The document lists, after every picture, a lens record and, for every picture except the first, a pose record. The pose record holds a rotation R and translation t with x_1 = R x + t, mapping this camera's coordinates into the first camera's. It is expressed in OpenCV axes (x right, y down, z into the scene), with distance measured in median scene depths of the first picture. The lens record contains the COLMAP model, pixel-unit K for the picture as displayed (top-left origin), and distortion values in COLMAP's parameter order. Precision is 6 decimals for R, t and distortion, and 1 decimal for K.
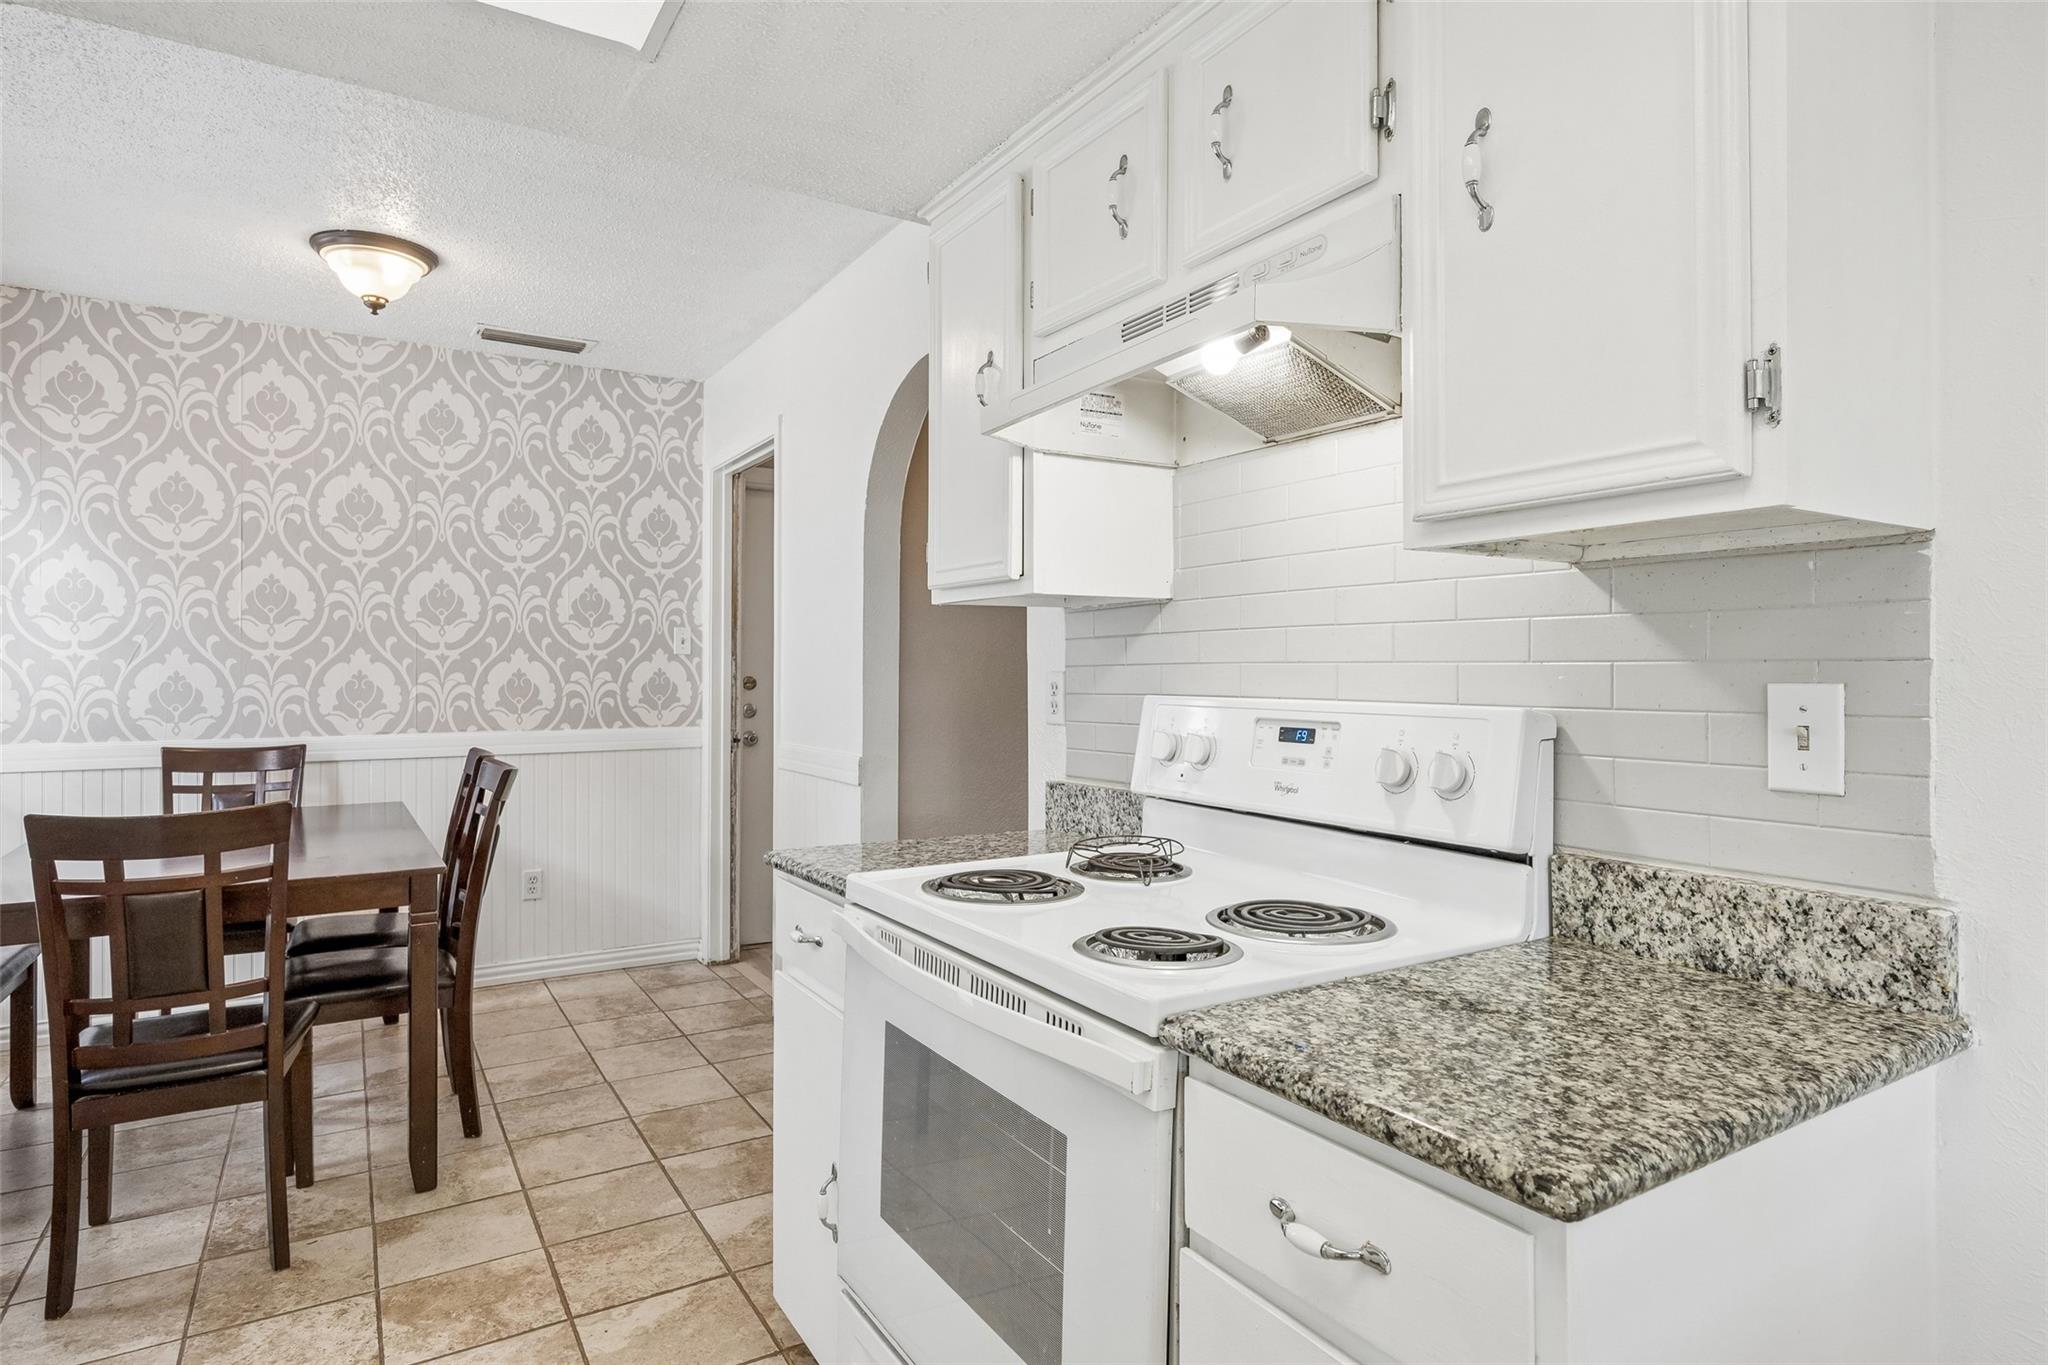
lens RADIAL K [[1115.0, 0, 1035.9], [0, 1115.0, 661.3], [0, 0, 1]] dist [0.004054, -0.000412]
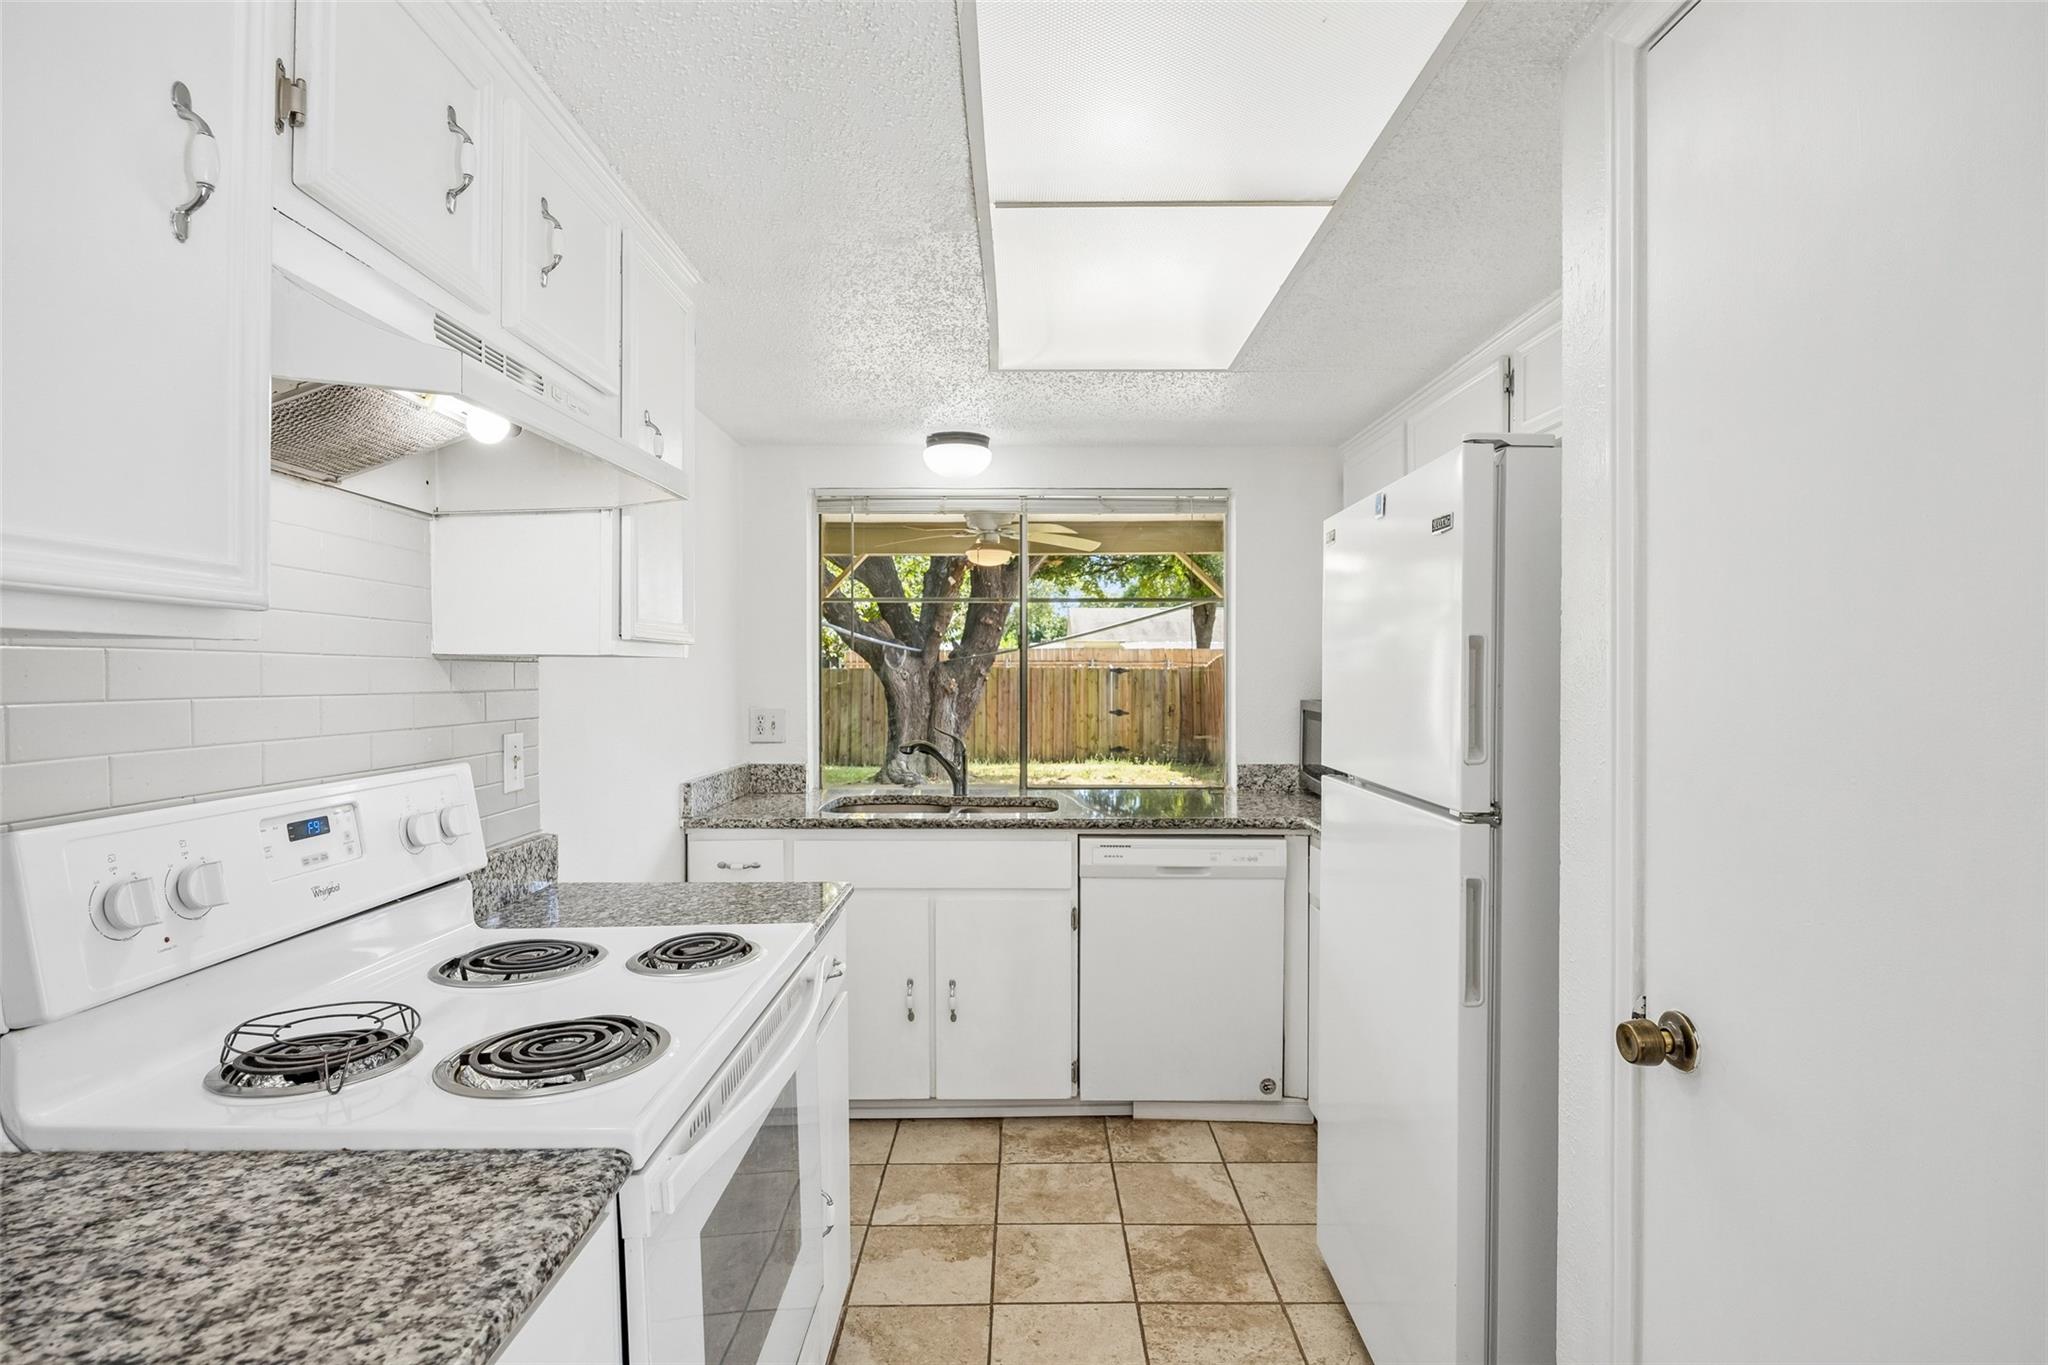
lens RADIAL K [[1008.5, 0, 1030.6], [0, 1008.5, 679.8], [0, 0, 1]] dist [-0.009253, 0.001621]
pose [[-0.850366, -0.003609, 0.526180, -0.800830], [-0.004883, 0.999988, -0.001032, -0.061696], [-0.526170, -0.003447, -0.850373, 1.718383]]
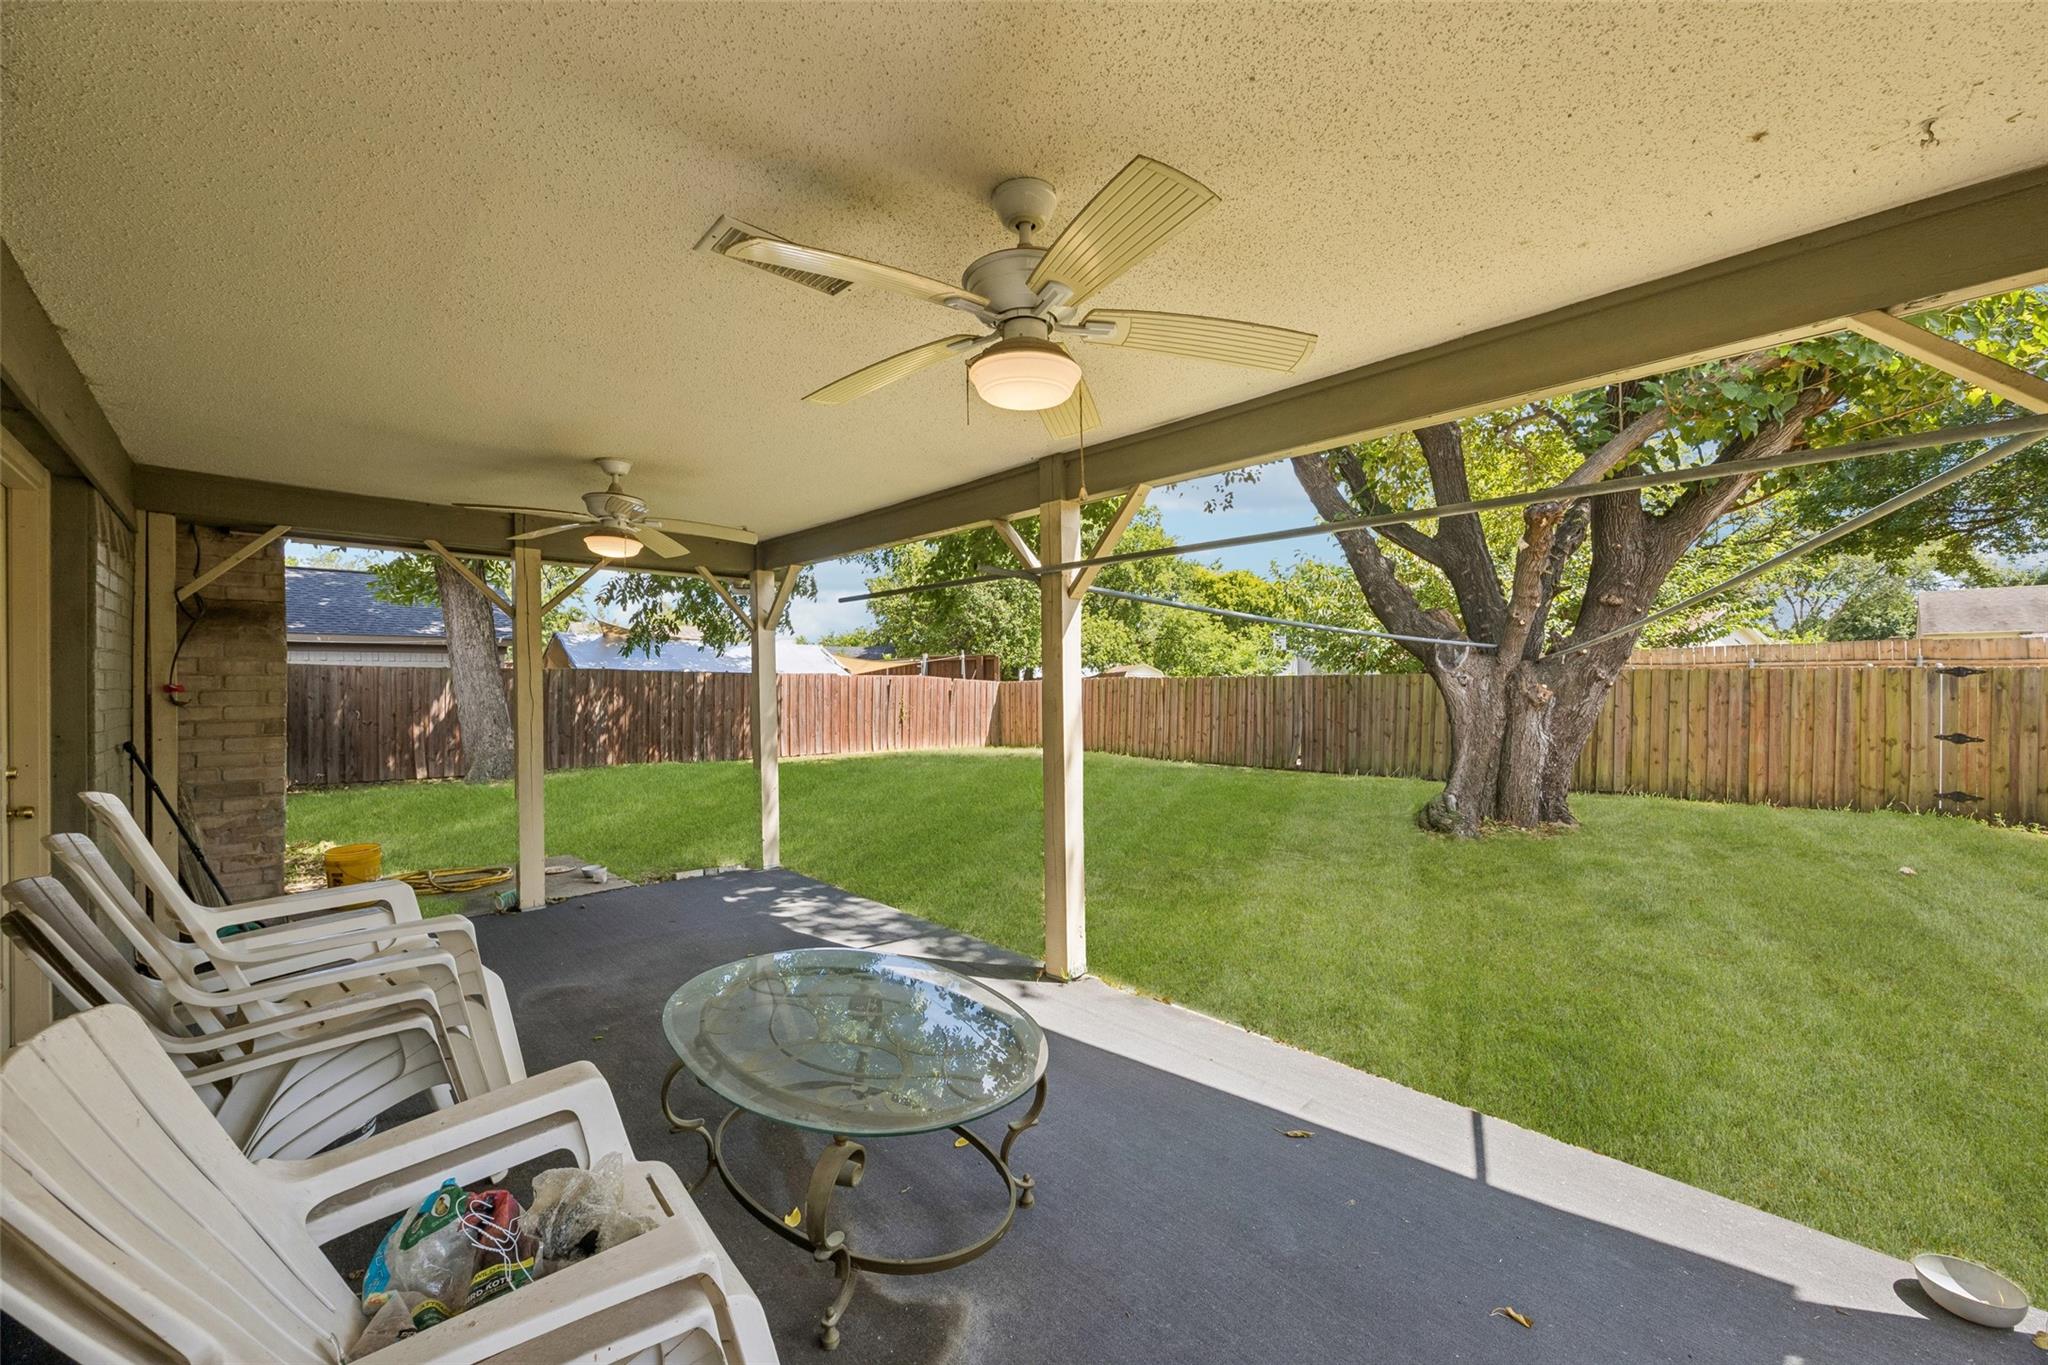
lens RADIAL K [[788.1, 0, 1041.6], [0, 788.1, 683.8], [0, 0, 1]] dist [0.000116, -0.000364]
pose [[-0.190196, -0.001459, 0.981745, 0.248399], [-0.004899, 0.999988, 0.000537, -0.066656], [-0.981734, -0.004707, -0.190201, -1.551159]]
